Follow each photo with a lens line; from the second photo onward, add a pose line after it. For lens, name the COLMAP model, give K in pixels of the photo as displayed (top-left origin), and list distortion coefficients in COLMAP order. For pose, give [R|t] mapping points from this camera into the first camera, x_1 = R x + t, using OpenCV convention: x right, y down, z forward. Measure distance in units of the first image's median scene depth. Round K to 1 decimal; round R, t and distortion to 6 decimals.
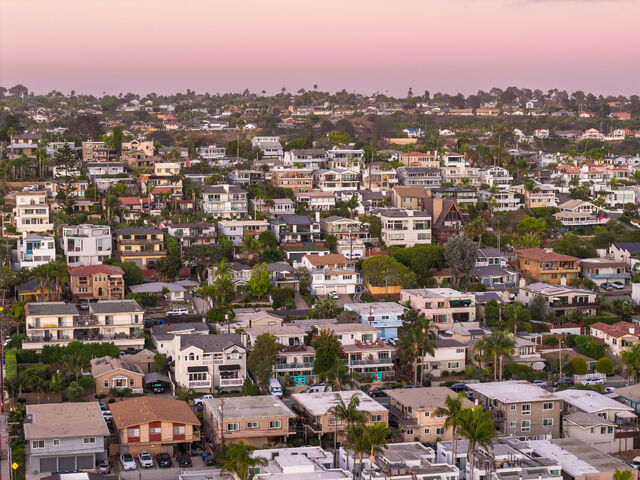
lens RADIAL K [[1422.1, 0, 320.0], [0, 1422.1, 240.0], [0, 0, 1]] dist [-0.038395, -0.119171]
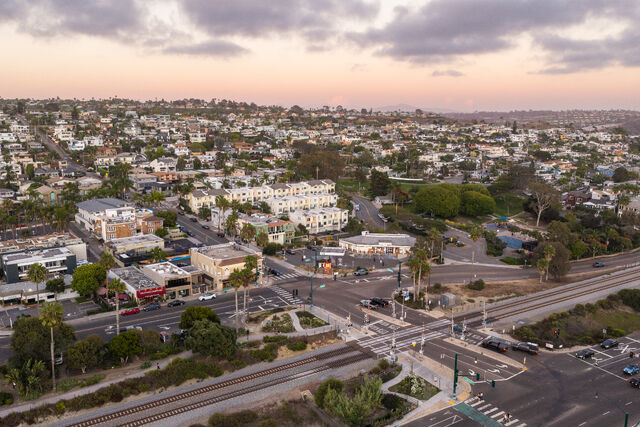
lens RADIAL K [[510.2, 0, 320.0], [0, 510.2, 213.5], [0, 0, 1]] dist [0.006424, 0.002687]
pose [[0.936313, -0.059844, 0.346029, -0.091998], [0.019461, 0.992701, 0.119023, 0.031782], [-0.350626, -0.104708, 0.930643, -0.204767]]
